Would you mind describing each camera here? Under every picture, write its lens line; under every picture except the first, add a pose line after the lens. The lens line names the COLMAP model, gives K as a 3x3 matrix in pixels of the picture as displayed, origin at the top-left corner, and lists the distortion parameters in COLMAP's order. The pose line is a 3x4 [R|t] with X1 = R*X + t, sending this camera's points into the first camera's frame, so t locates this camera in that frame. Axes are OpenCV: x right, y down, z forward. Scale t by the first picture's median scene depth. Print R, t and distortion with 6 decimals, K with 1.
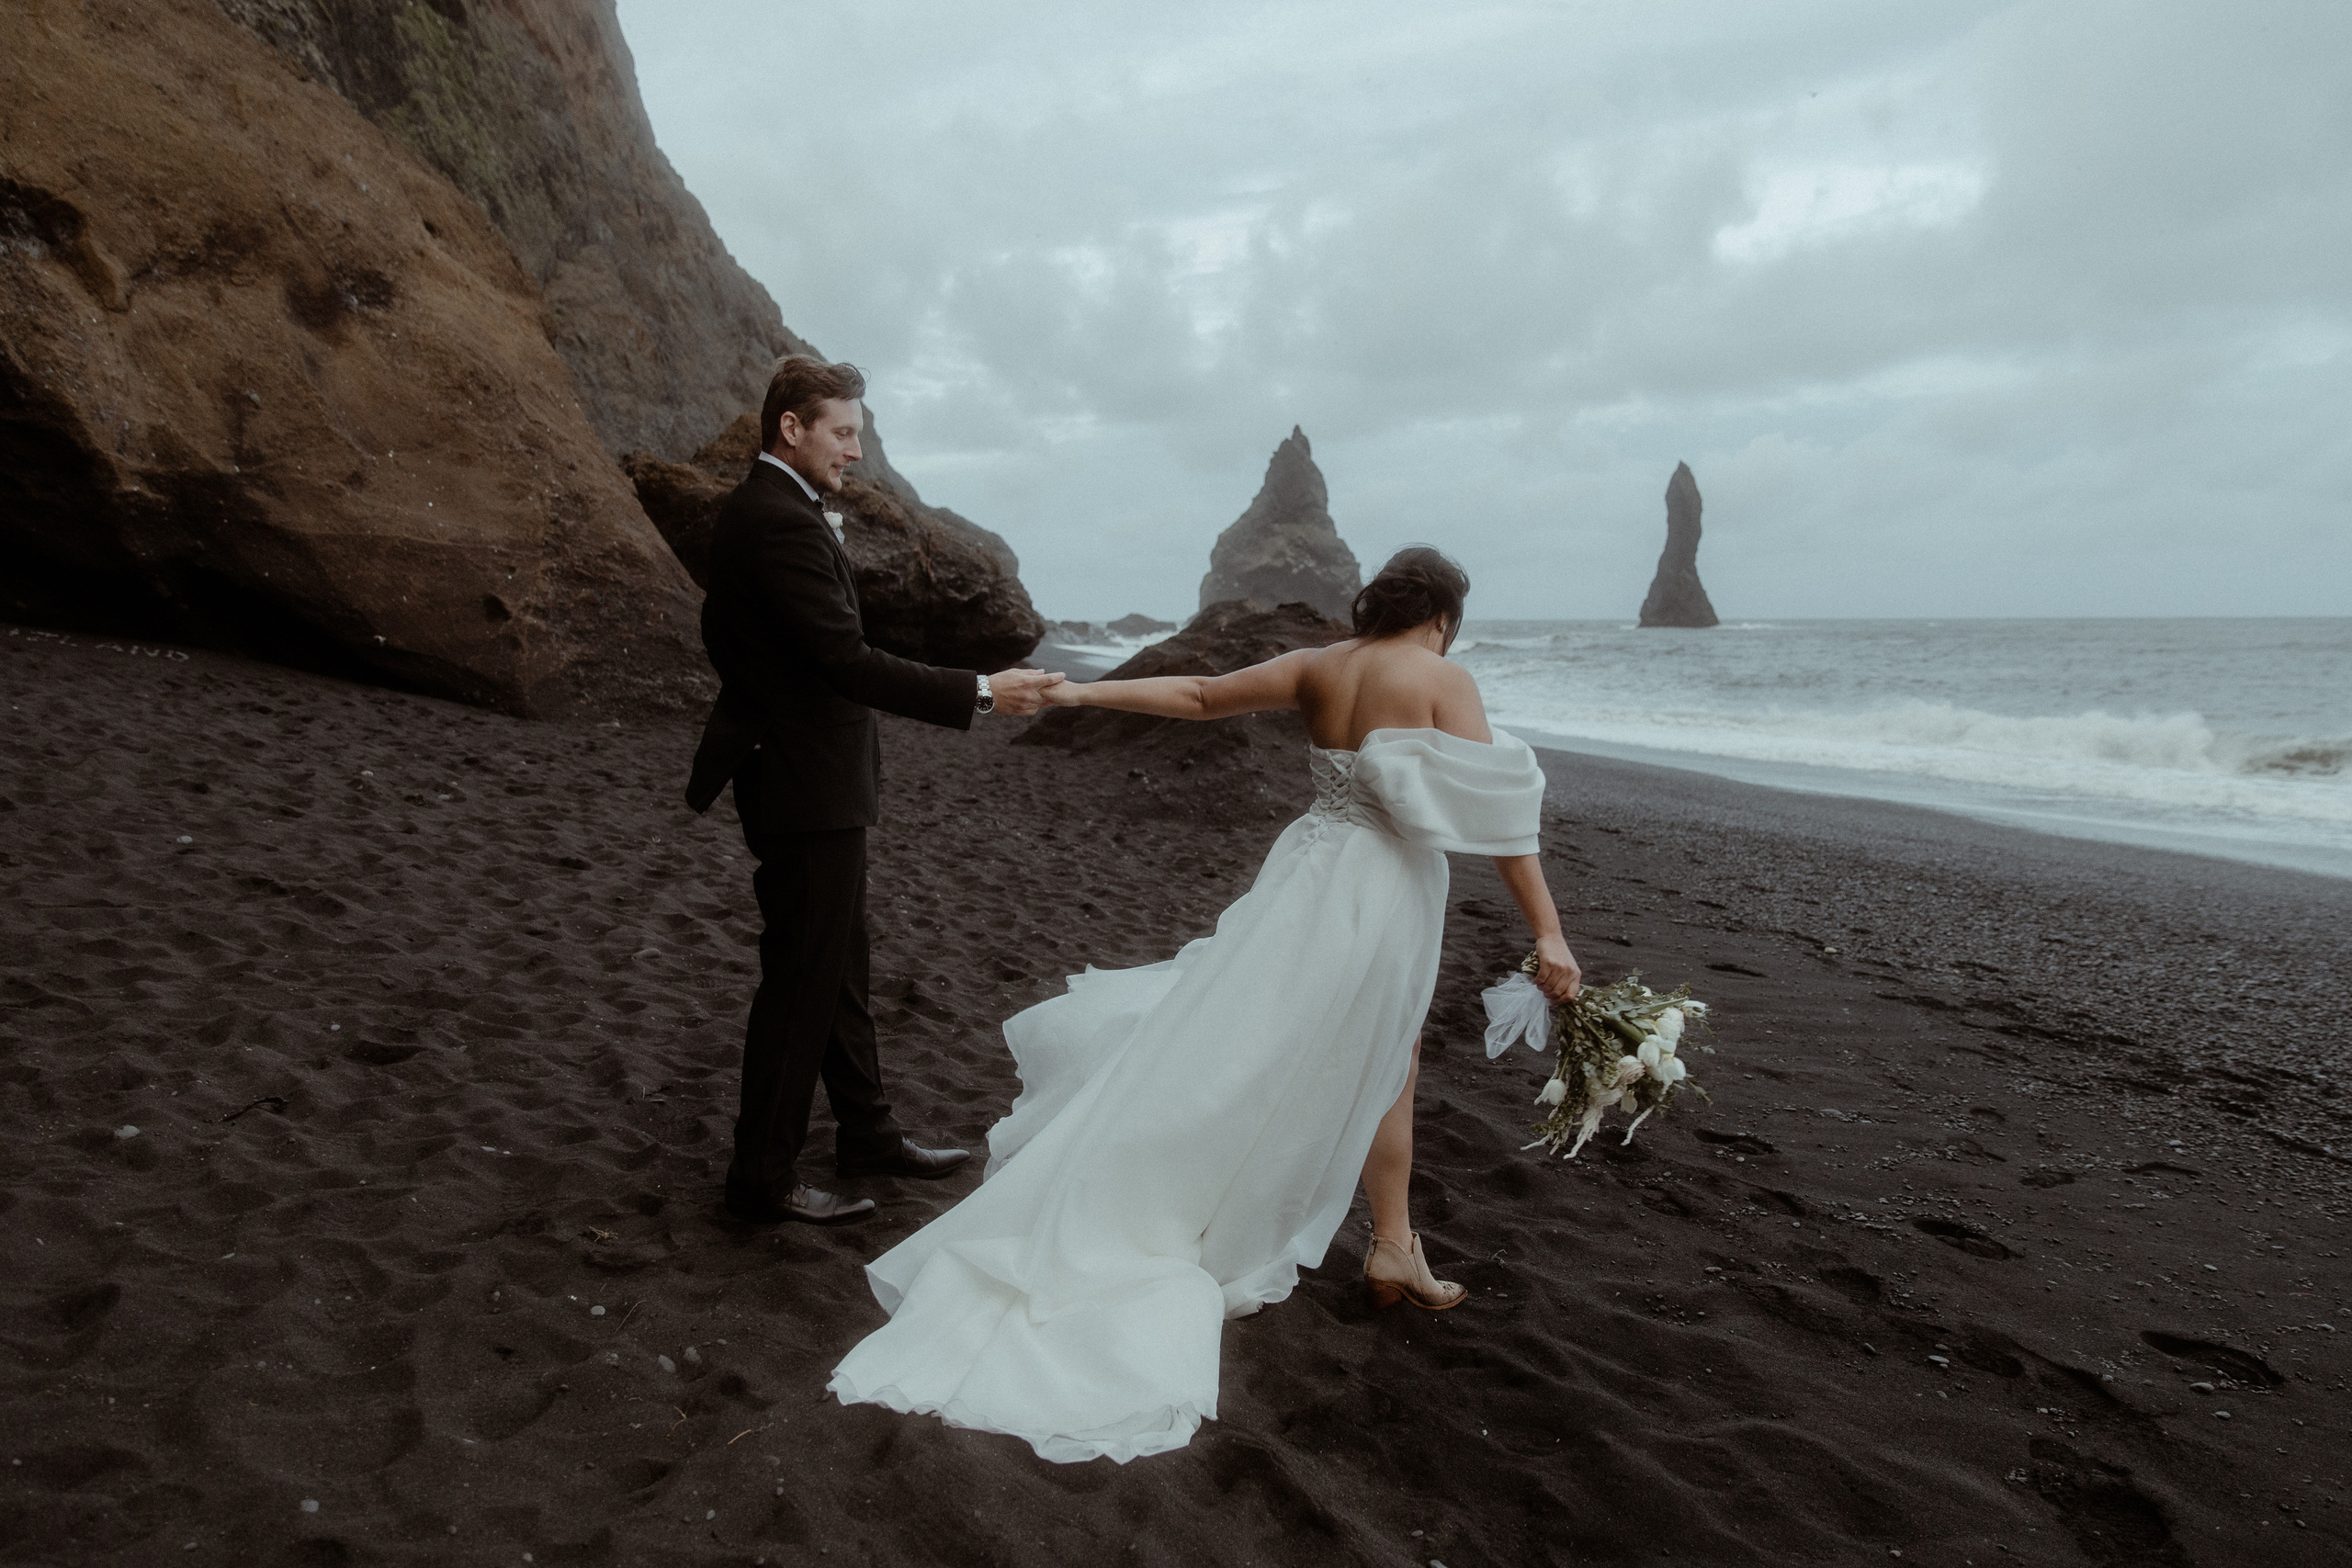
lens RADIAL K [[1688.9, 0, 1201.0], [0, 1688.9, 787.4], [0, 0, 1]] dist [0.004740, 0.003356]
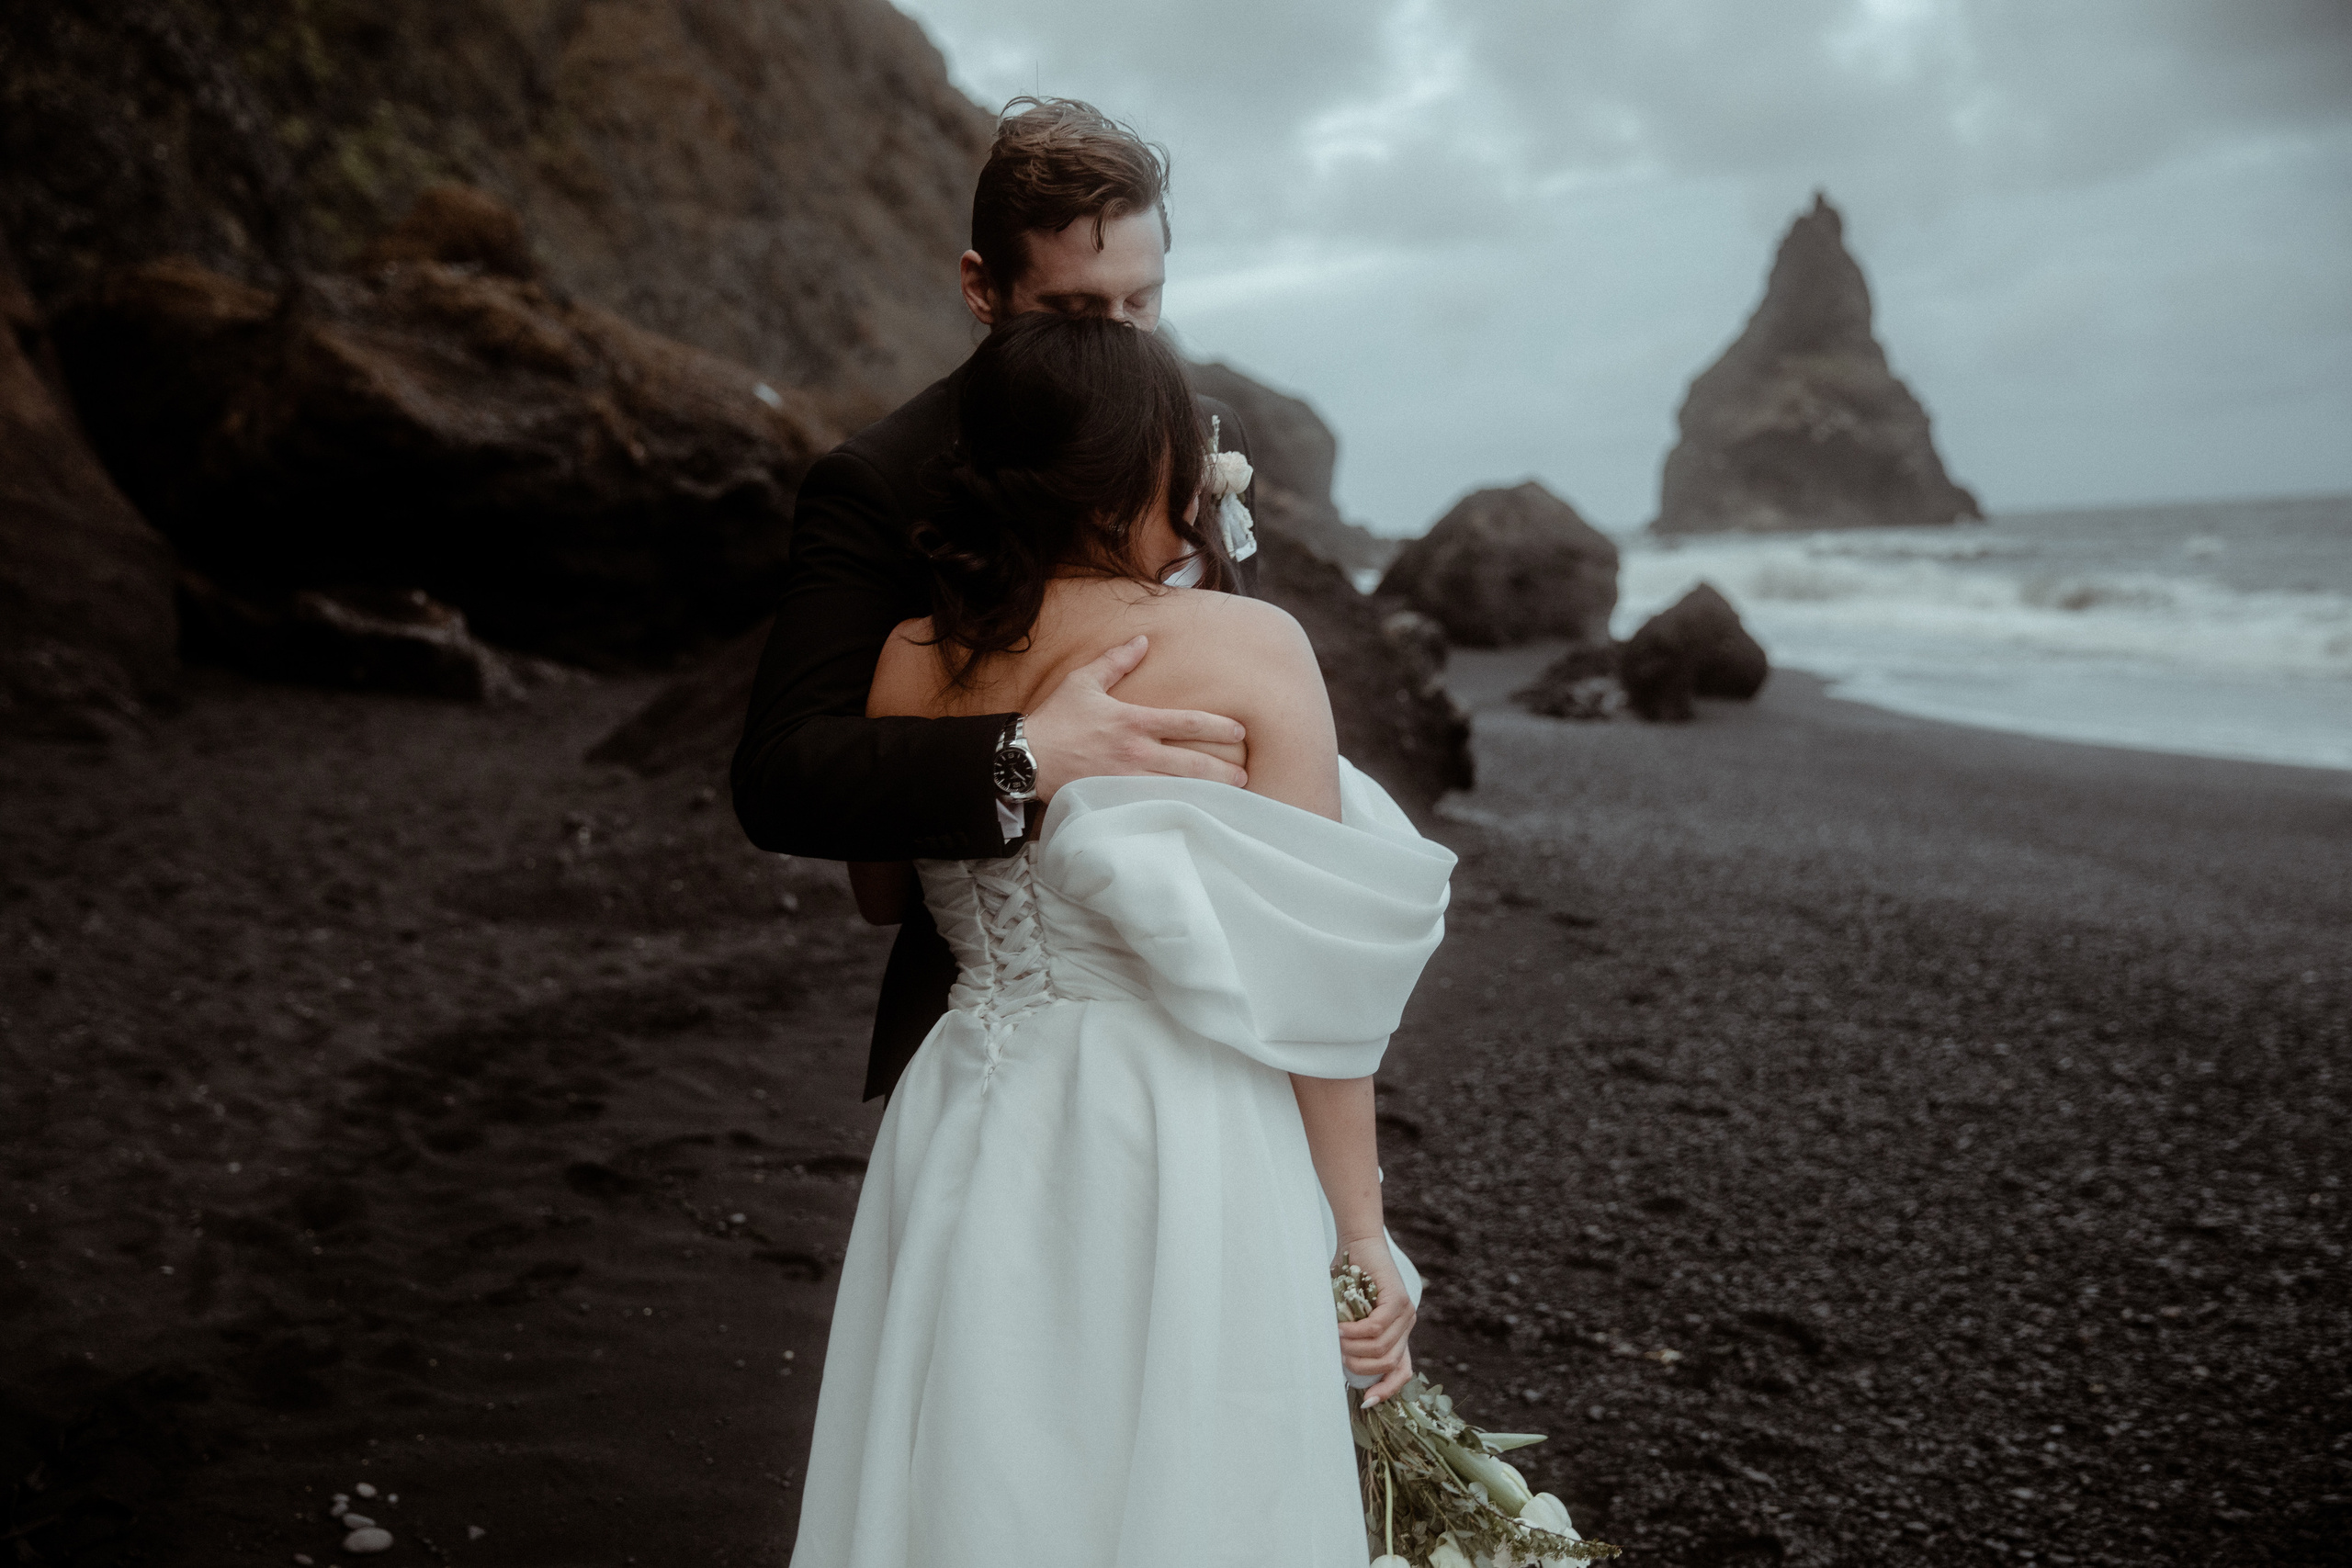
lens RADIAL K [[2748.1, 0, 1176.0], [0, 2748.1, 784.0], [0, 0, 1]] dist [0.056366, 0.026940]
pose [[0.983603, -0.025032, -0.178602, 0.176491], [0.023546, 0.999668, -0.010436, -0.004448], [0.178804, 0.006059, 0.983866, 0.156201]]
